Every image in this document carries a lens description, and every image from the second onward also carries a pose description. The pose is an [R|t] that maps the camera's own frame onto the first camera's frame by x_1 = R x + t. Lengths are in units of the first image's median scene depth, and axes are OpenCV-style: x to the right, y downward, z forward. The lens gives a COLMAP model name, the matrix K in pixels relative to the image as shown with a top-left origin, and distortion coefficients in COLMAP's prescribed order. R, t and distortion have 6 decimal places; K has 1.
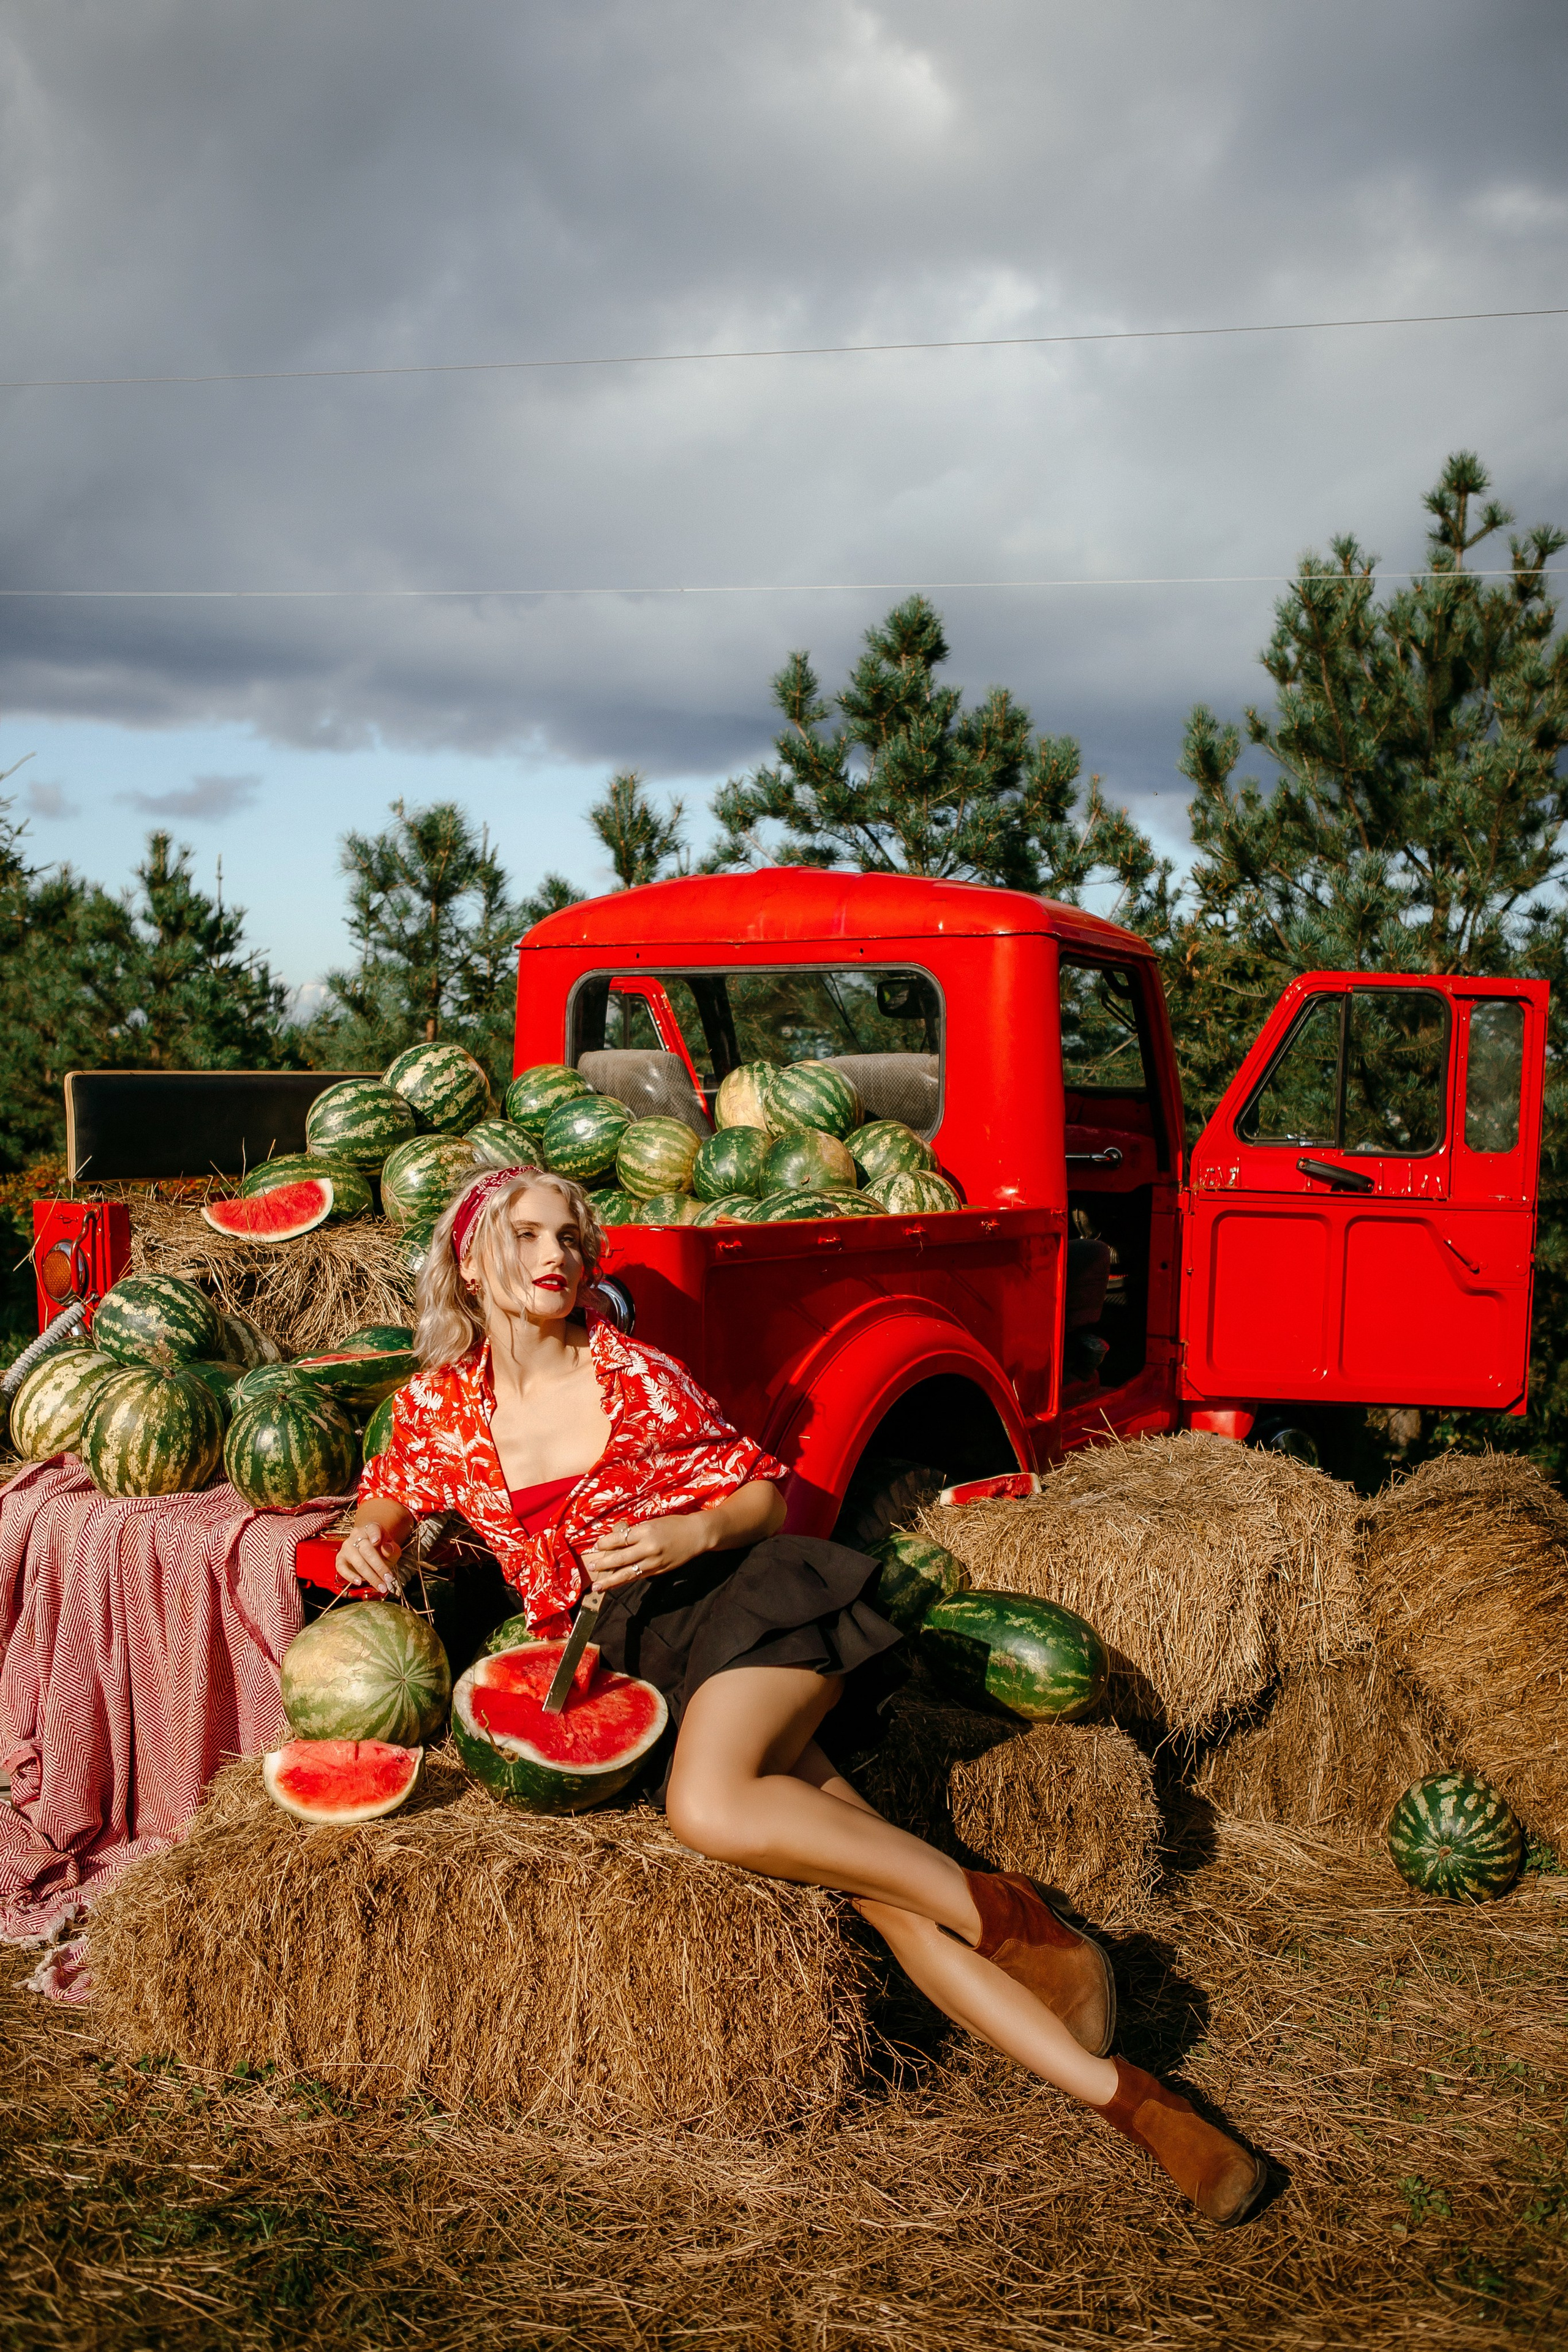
lens RADIAL K [[2029.3, 0, 783.7], [0, 2029.3, 1195.2], [0, 0, 1]] dist [-0.108977, 0.146823]
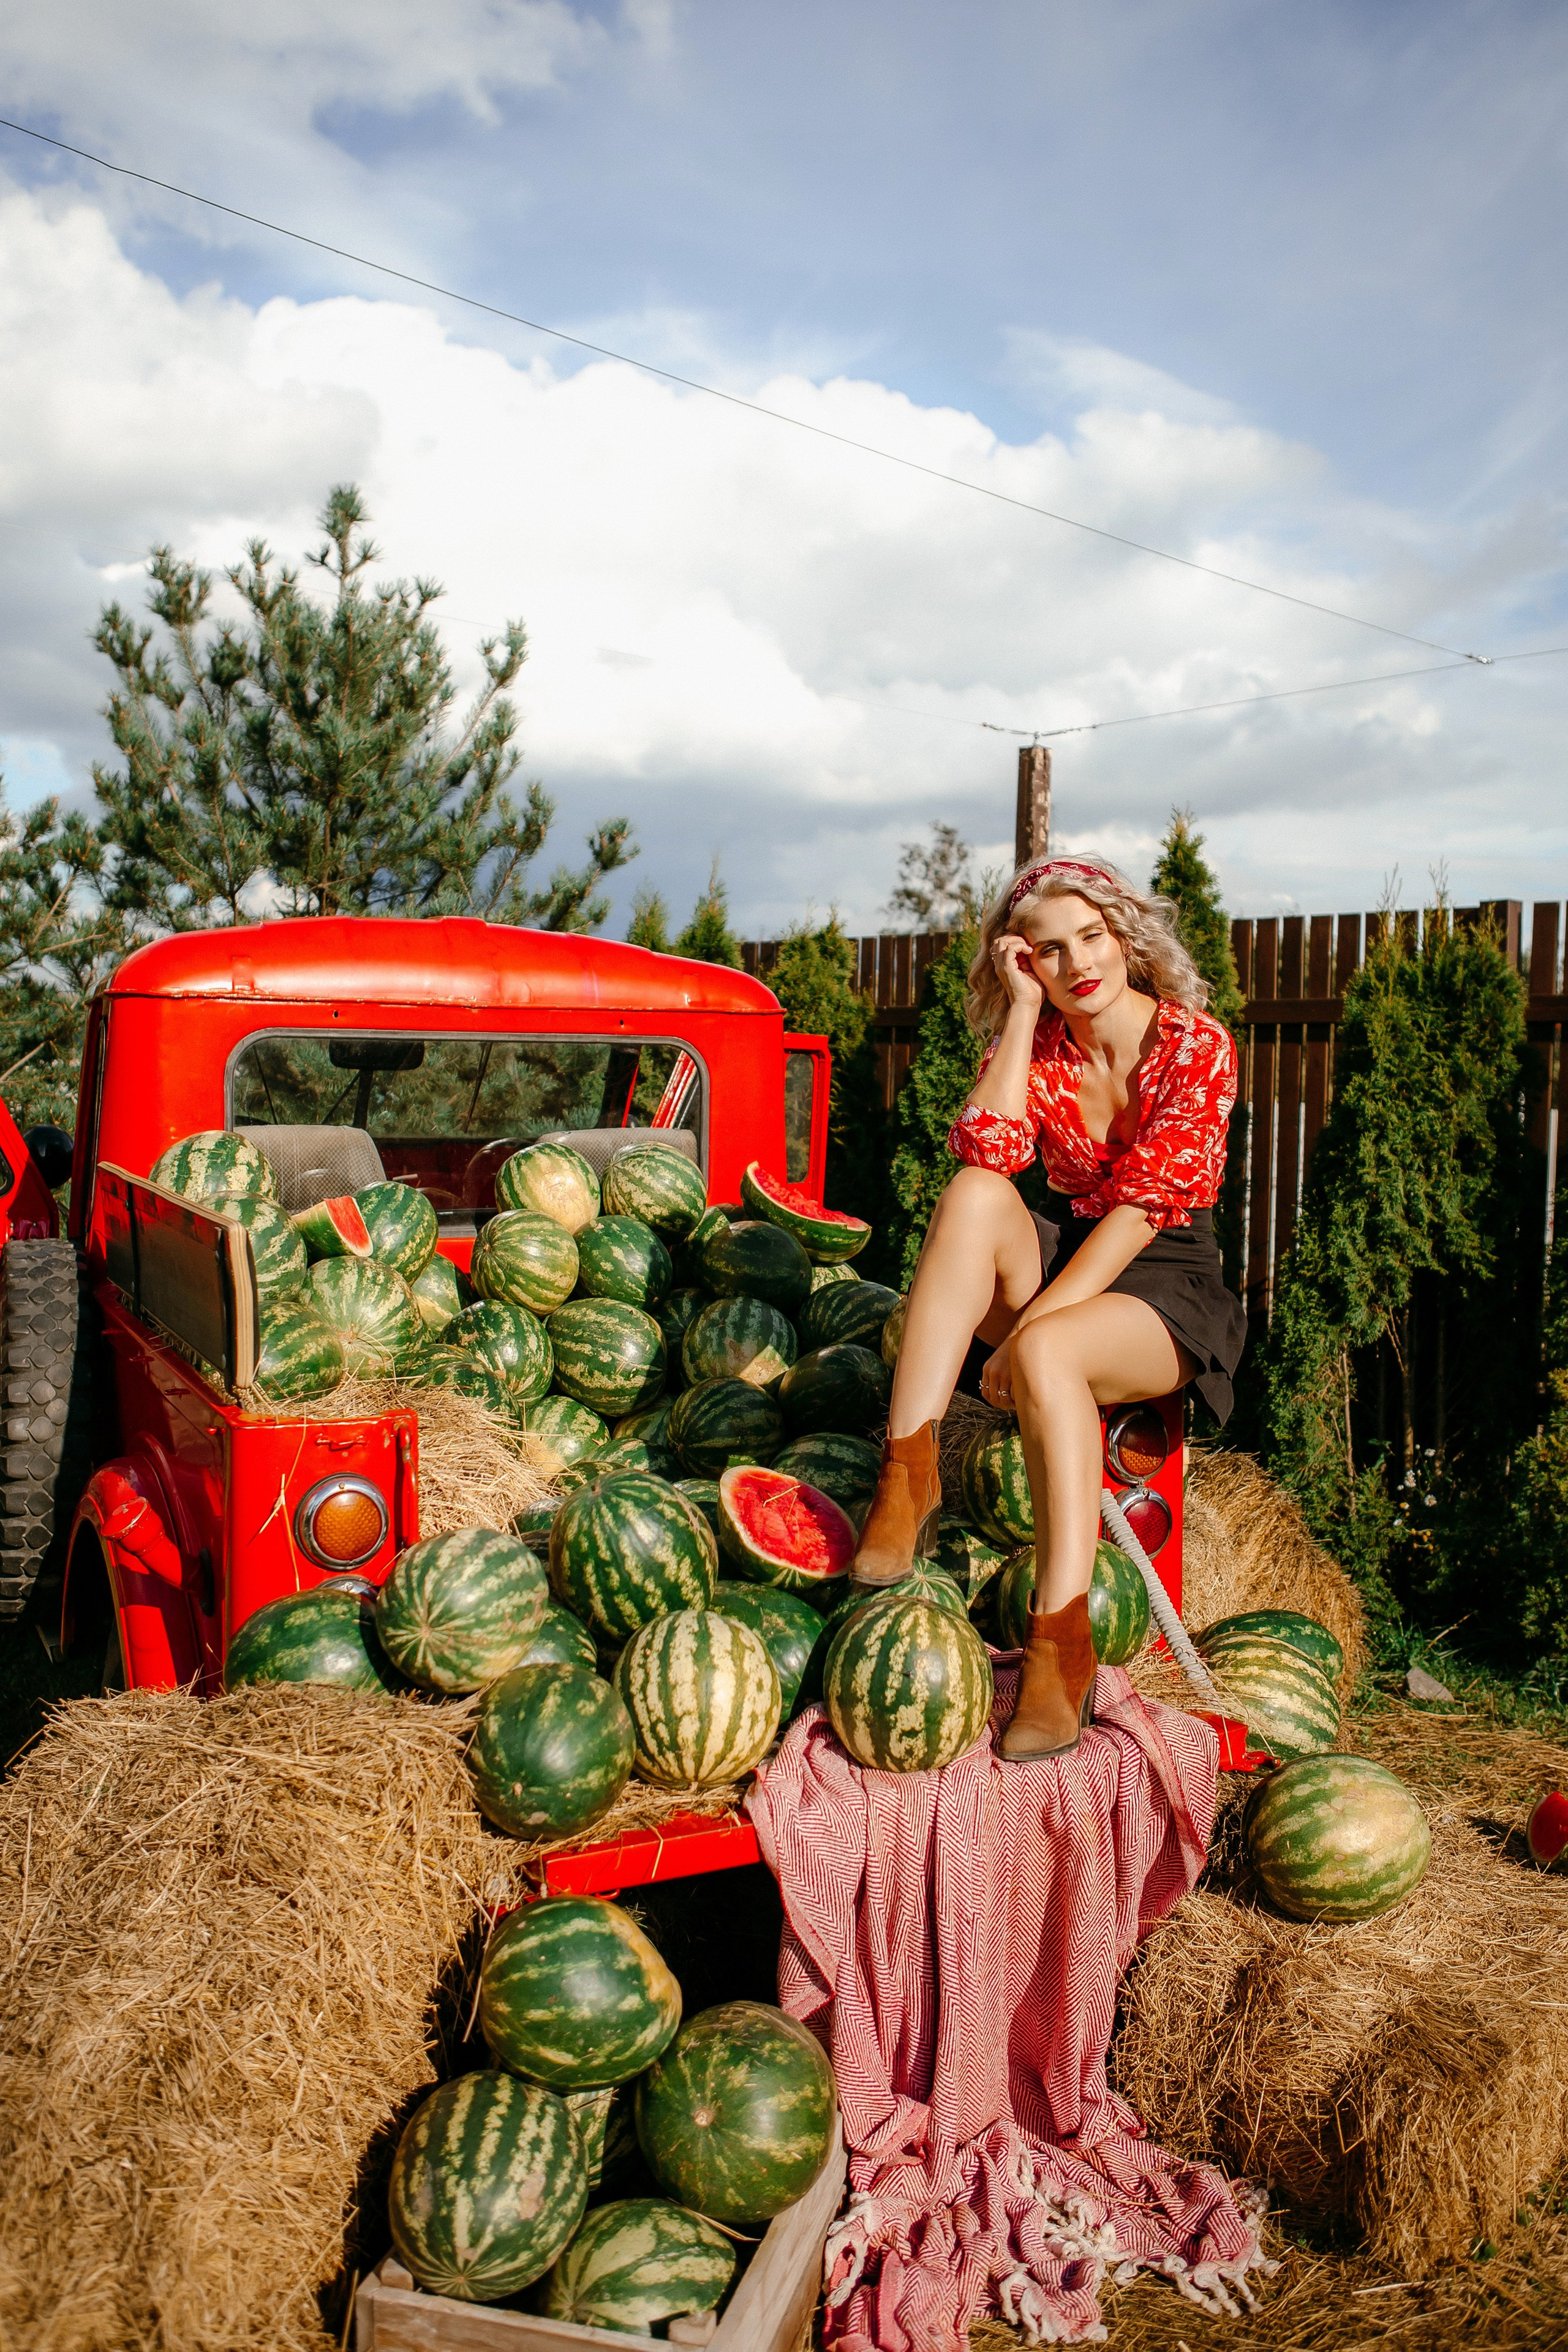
lens RADIAL K [[2026.4, 0, 782.7], [0, 2026.4, 1166.2], [0, 0, 1]] dist [-0.112719, 0.148375]
pose [[0.518466, -0.055199, 0.853315, -0.826748], [0.034850, 0.998449, 0.043413, -0.103242], [-0.854388, 0.007230, 0.519585, 0.494981]]
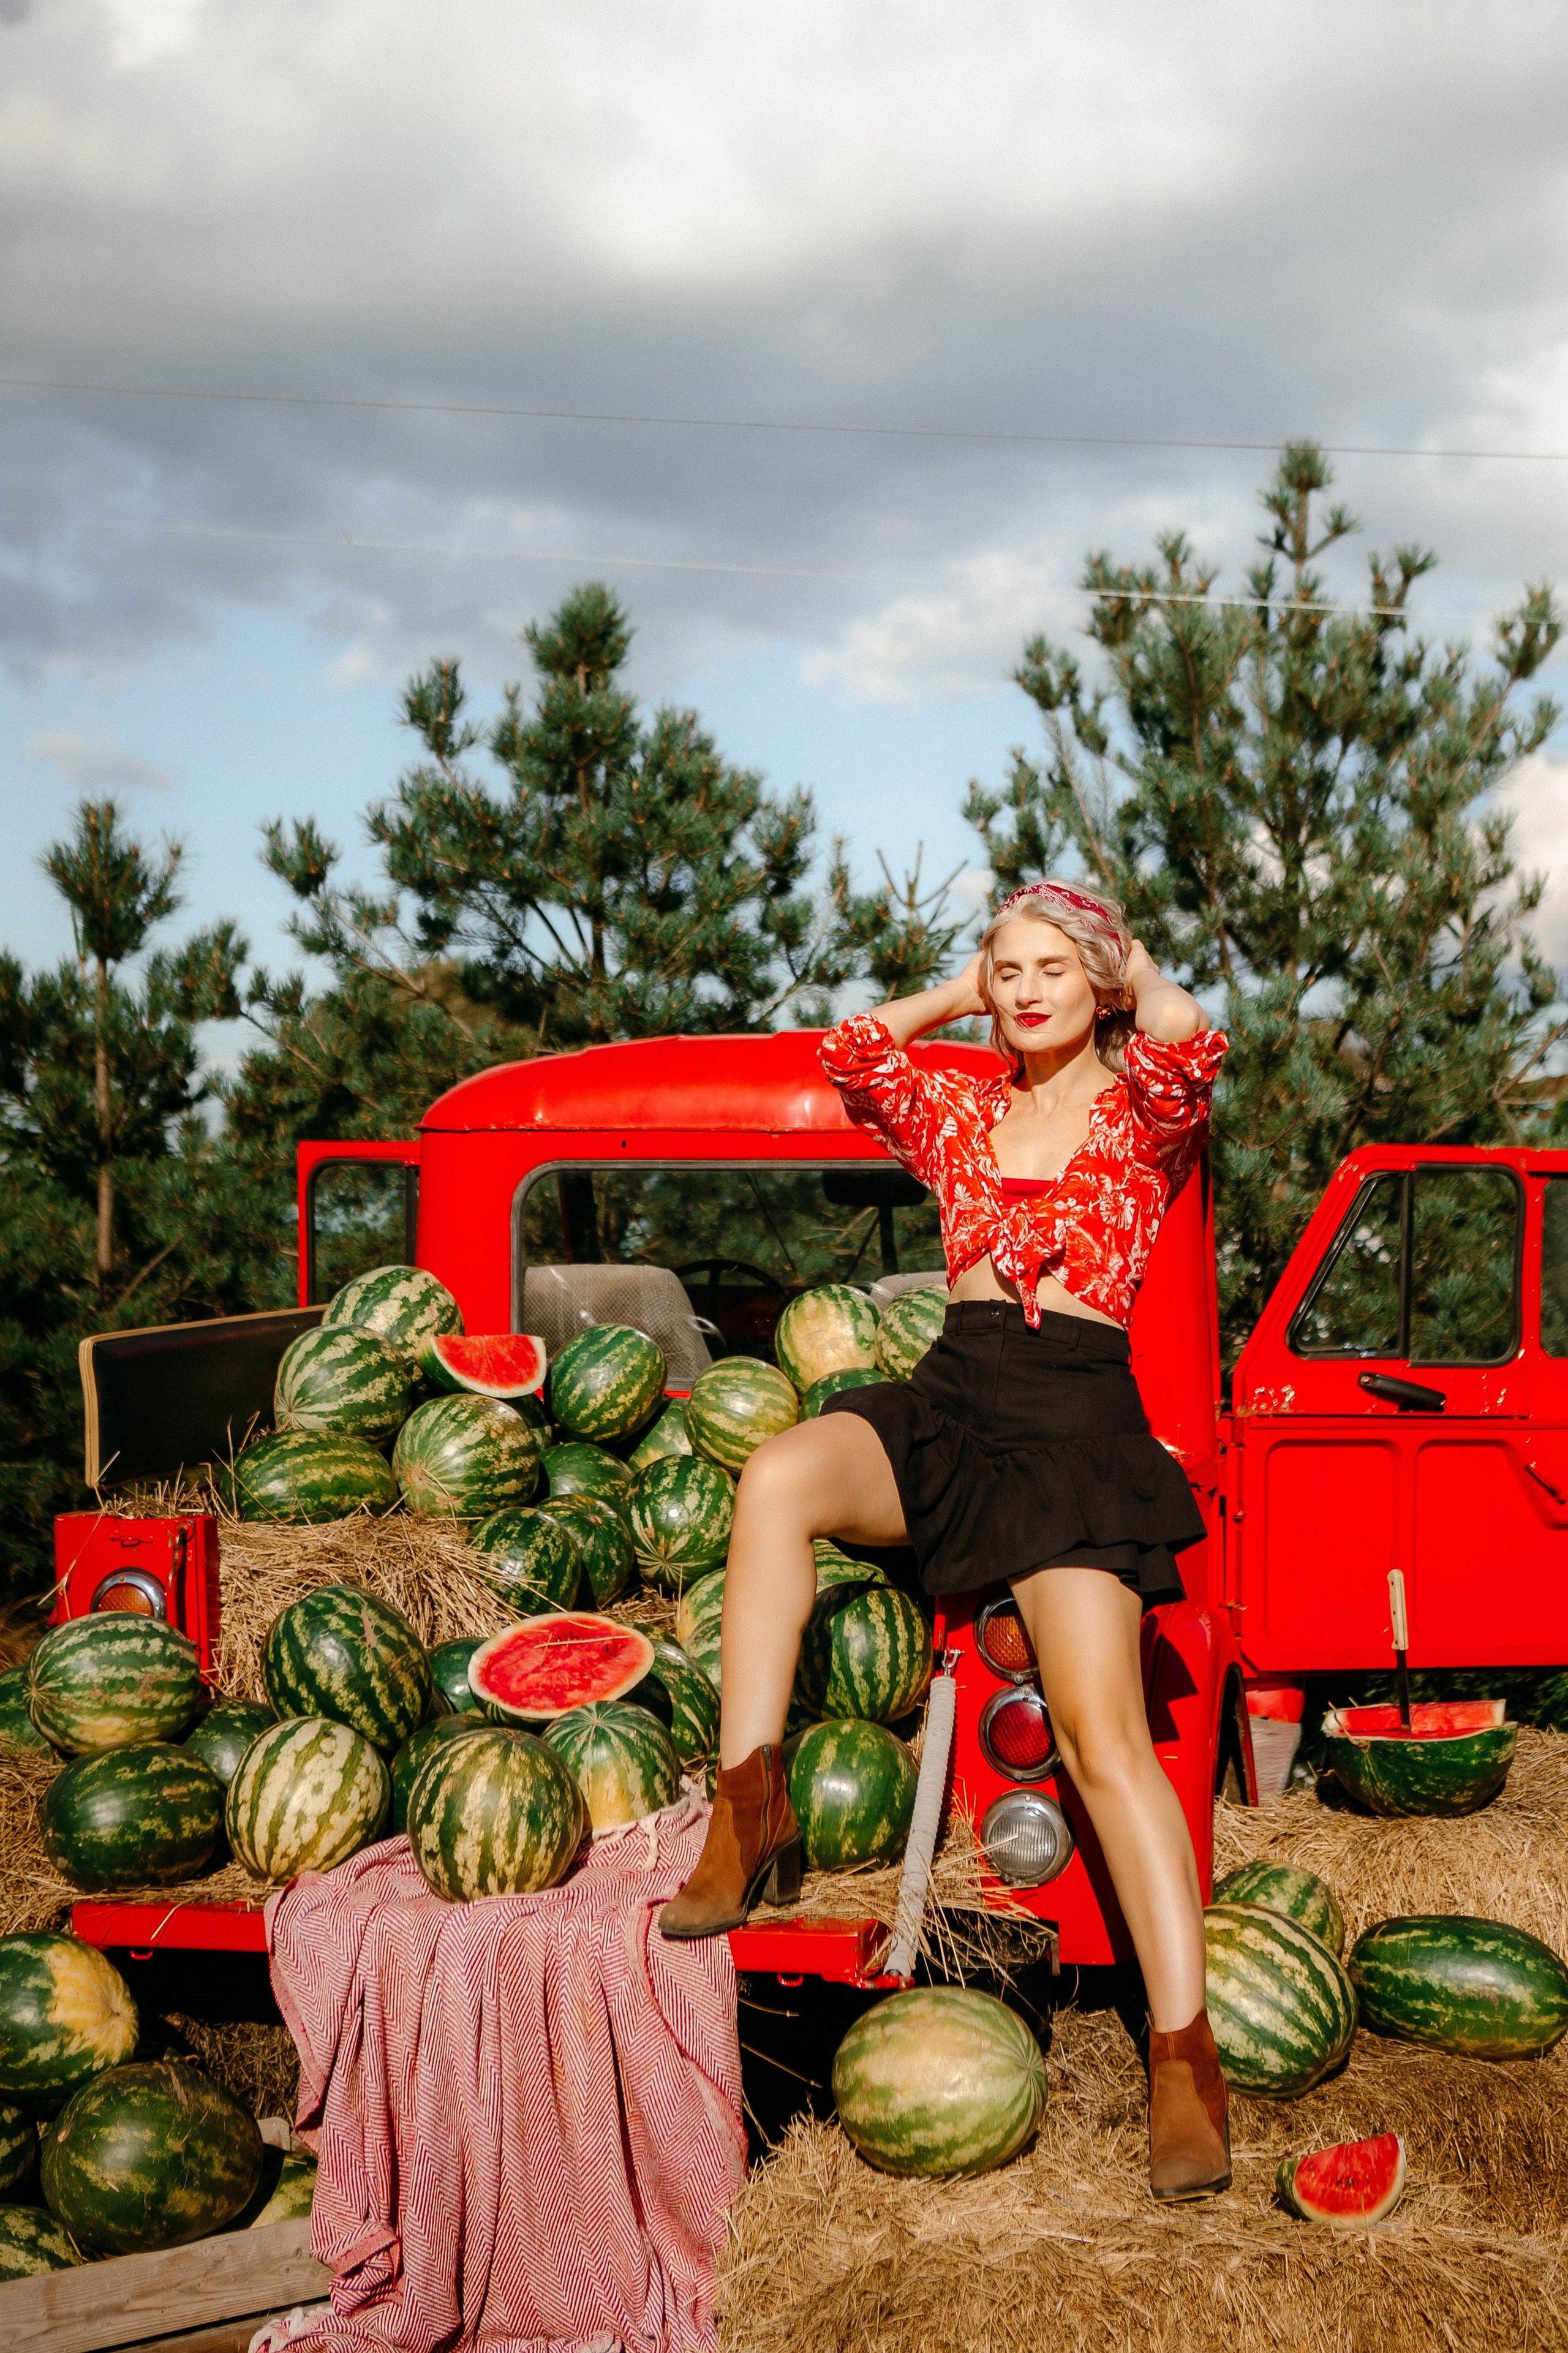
lens RADIAL K [[3203.3, 0, 791.3], [0, 3203.3, 1172.2], [0, 0, 1]] dist [-0.013567, 0.089013]
pose [[0.944733, -0.015319, 0.327484, -0.492945], [0.032433, 0.998375, -0.046860, -0.058679], [-0.326233, 0.054892, 0.943694, -0.201937]]
